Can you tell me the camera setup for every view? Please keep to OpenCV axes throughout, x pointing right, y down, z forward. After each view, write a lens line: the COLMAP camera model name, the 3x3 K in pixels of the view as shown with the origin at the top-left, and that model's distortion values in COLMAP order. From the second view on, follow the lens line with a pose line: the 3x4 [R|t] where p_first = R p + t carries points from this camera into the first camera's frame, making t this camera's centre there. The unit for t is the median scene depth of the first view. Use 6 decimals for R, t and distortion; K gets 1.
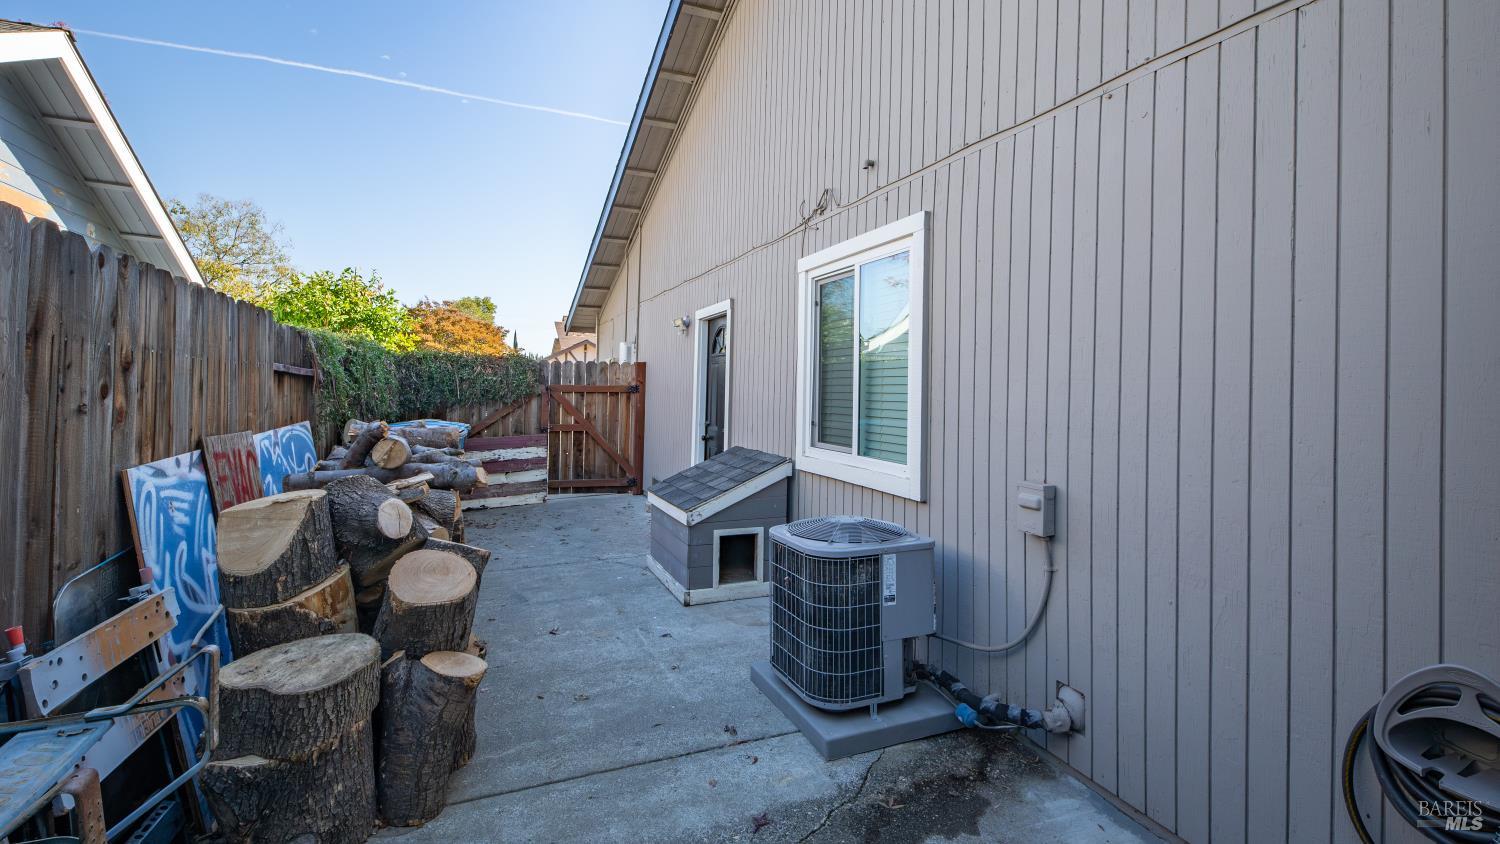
lens RADIAL K [[676.1, 0, 741.8], [0, 676.1, 379.5], [0, 0, 1]] dist [0.012580, -0.008932]
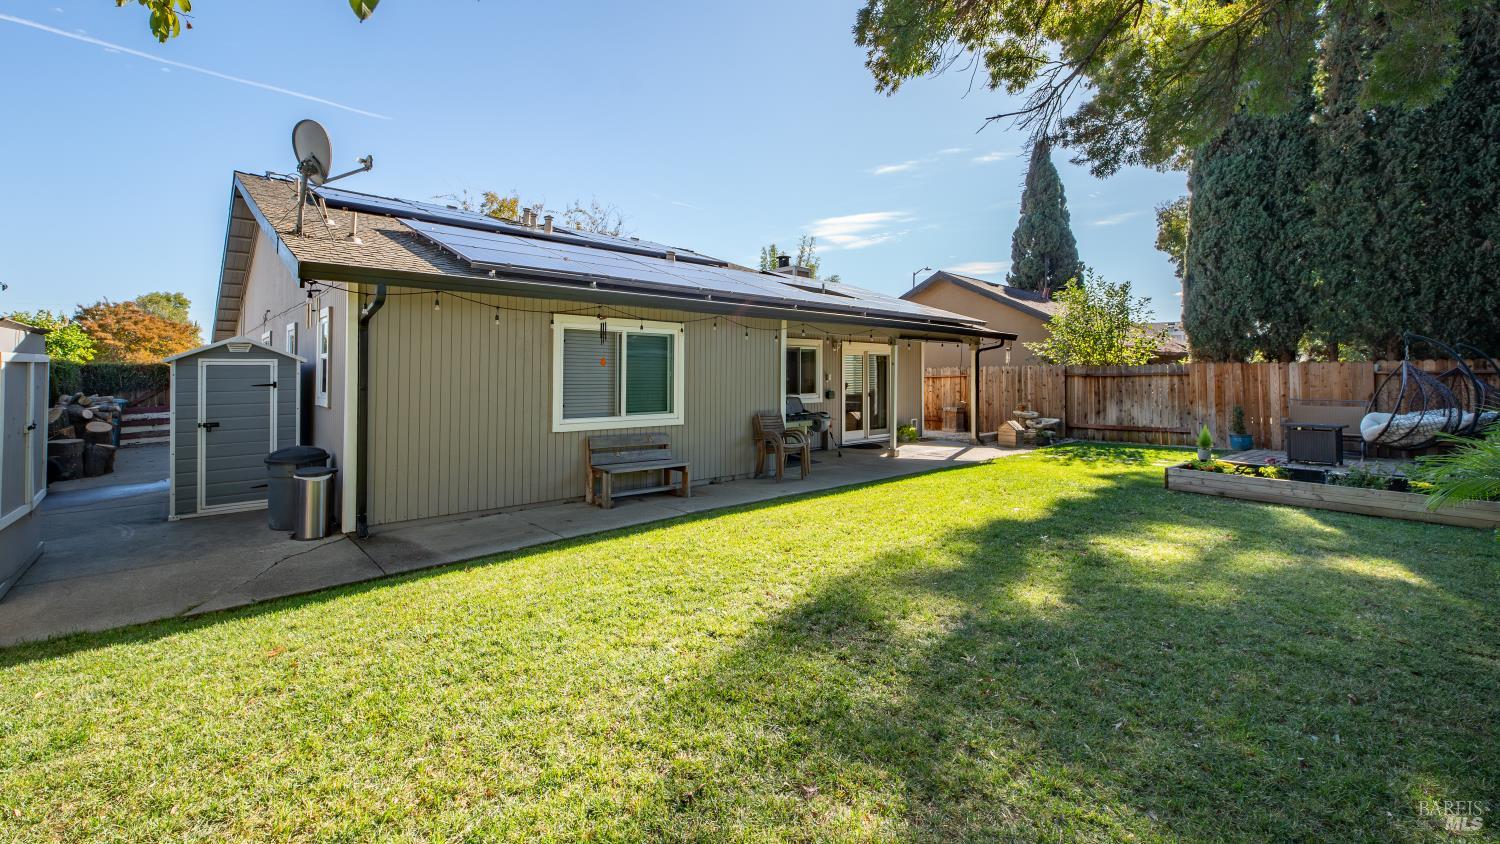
lens RADIAL K [[615.4, 0, 700.6], [0, 615.4, 363.7], [0, 0, 1]] dist [0.000457, -0.003395]
pose [[0.945419, -0.011140, 0.325668, 0.564972], [0.012327, 0.999923, -0.001582, -0.016240], [-0.325625, 0.005510, 0.945483, -1.173623]]
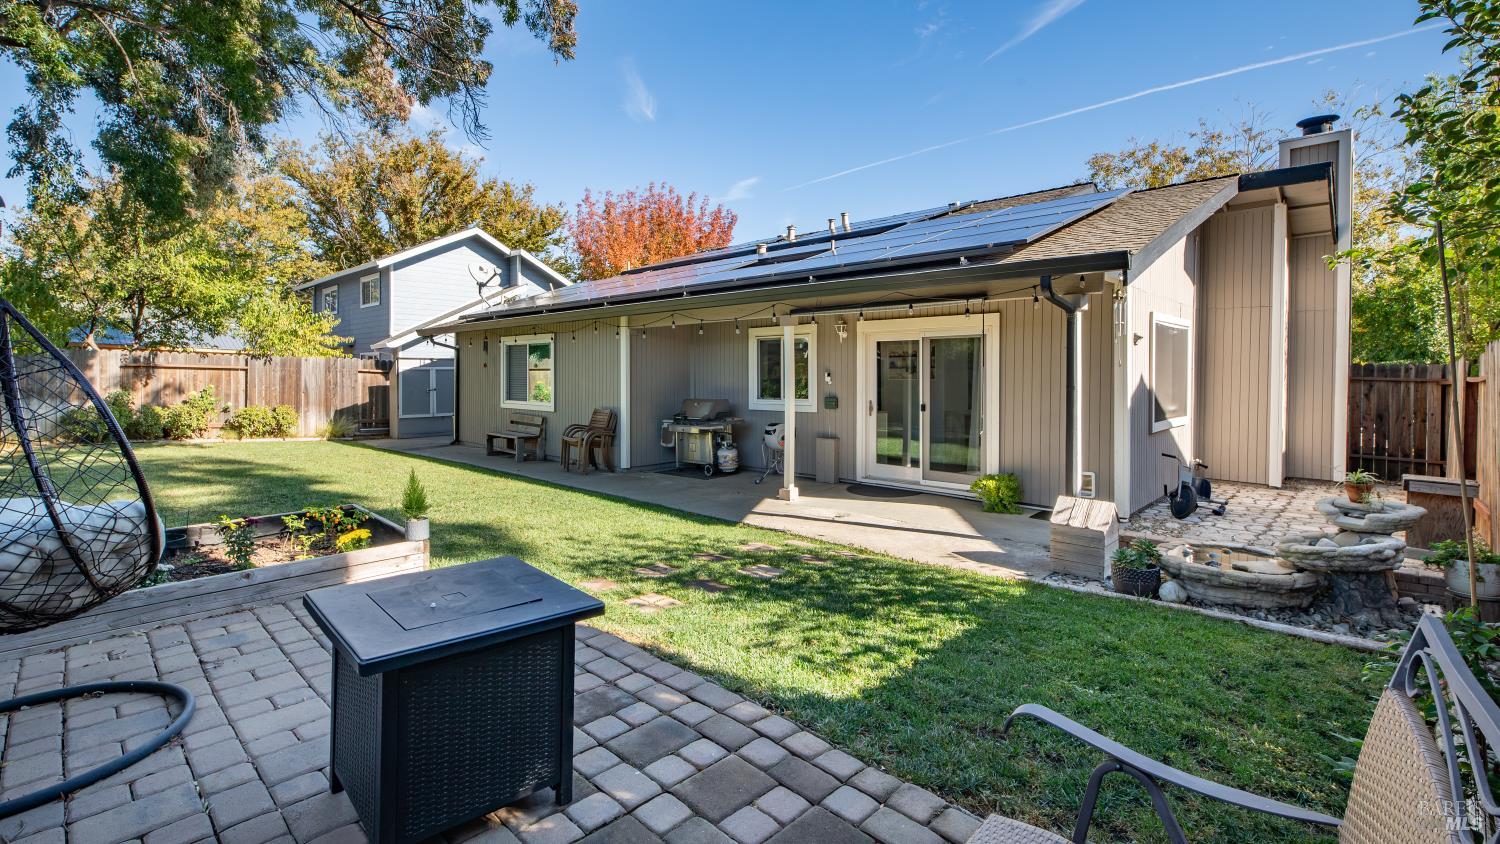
lens RADIAL K [[676.1, 0, 741.8], [0, 676.1, 379.5], [0, 0, 1]] dist [0.012580, -0.008932]
pose [[0.425734, -0.013801, -0.904743, 2.355021], [0.012378, 0.999879, -0.009427, 0.032438], [0.904764, -0.007185, 0.425853, -0.451170]]
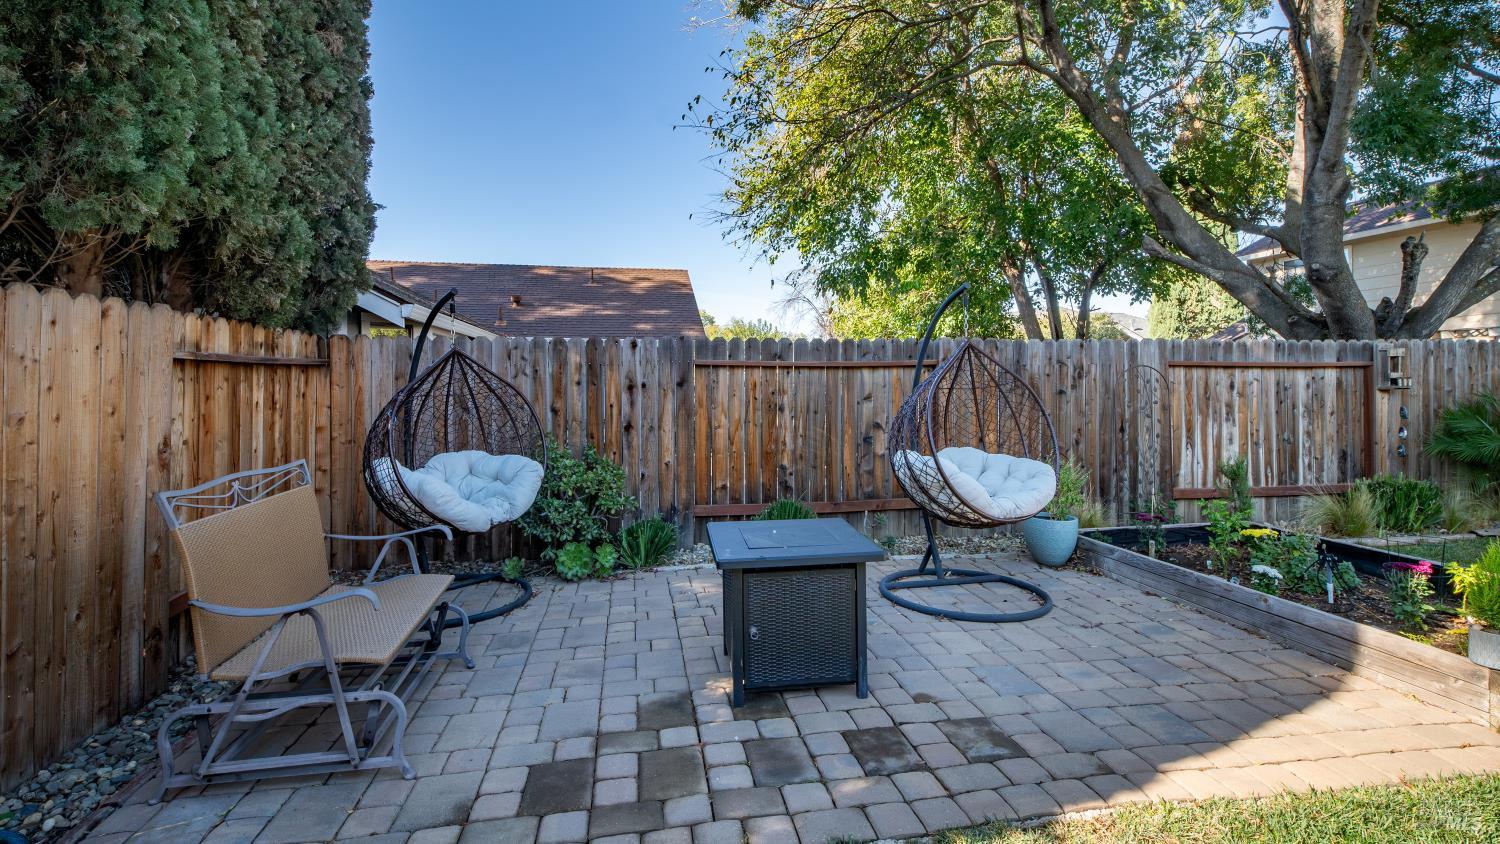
lens RADIAL K [[676.1, 0, 741.8], [0, 676.1, 379.5], [0, 0, 1]] dist [0.012580, -0.008932]
pose [[-0.981330, -0.018581, 0.191432, 2.023022], [-0.021117, 0.999714, -0.011217, 0.031527], [-0.191169, -0.015050, -0.981442, -0.067343]]
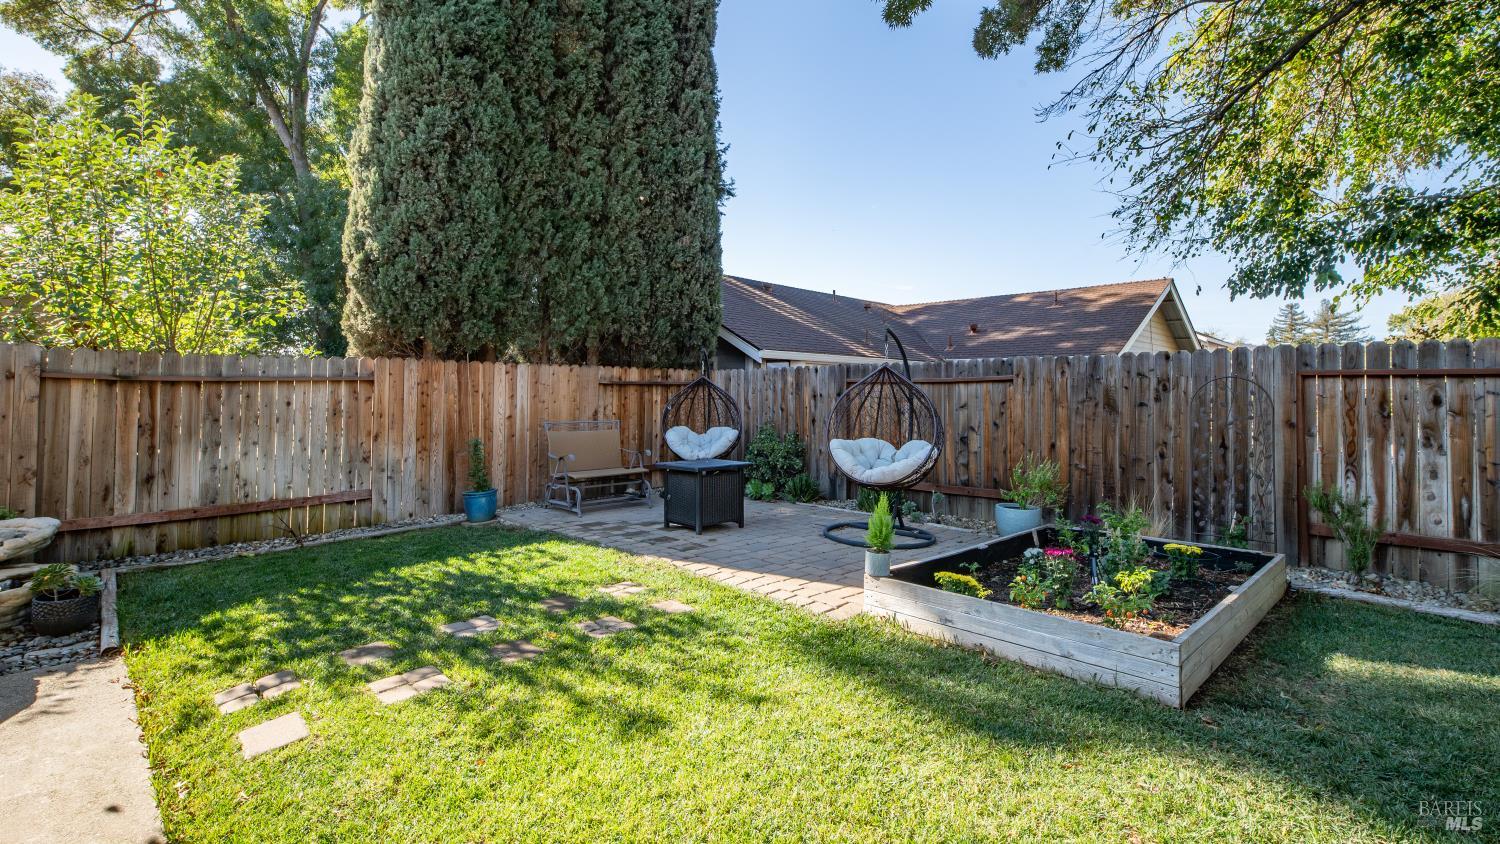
lens RADIAL K [[675.4, 0, 748.3], [0, 675.4, 371.2], [0, 0, 1]] dist [0.015105, -0.008841]
pose [[-0.396814, 0.010066, 0.917844, 1.304367], [-0.025480, 0.999434, -0.021976, 0.020300], [-0.917545, -0.032107, -0.396332, -0.166642]]
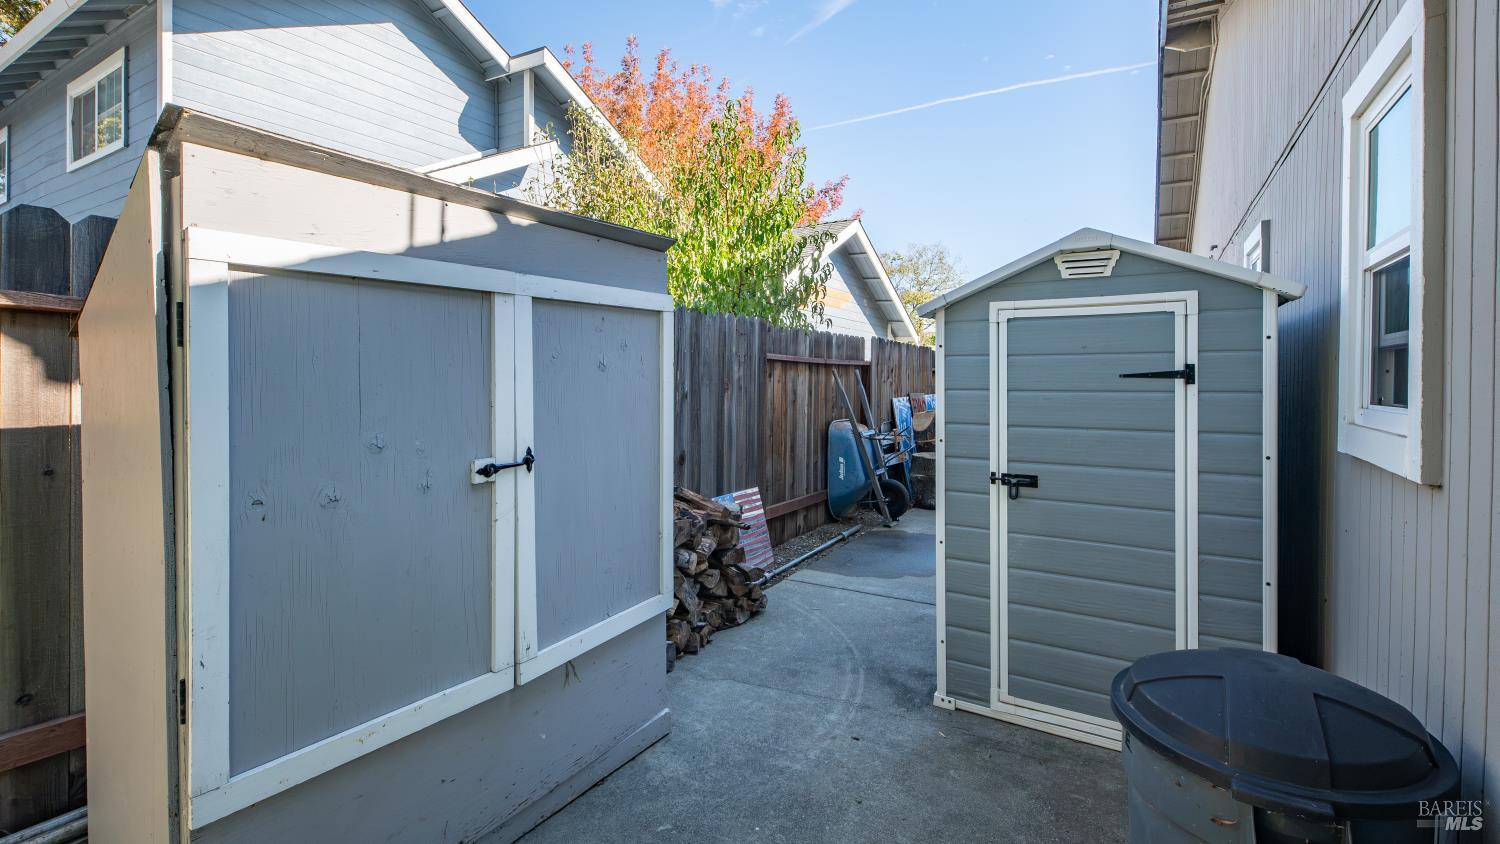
lens RADIAL K [[676.1, 0, 741.8], [0, 676.1, 379.5], [0, 0, 1]] dist [0.012580, -0.008932]
pose [[0.606881, -0.010251, -0.794726, 0.406688], [0.014163, 0.999898, -0.002082, 0.006335], [0.794666, -0.009992, 0.606964, -0.503518]]
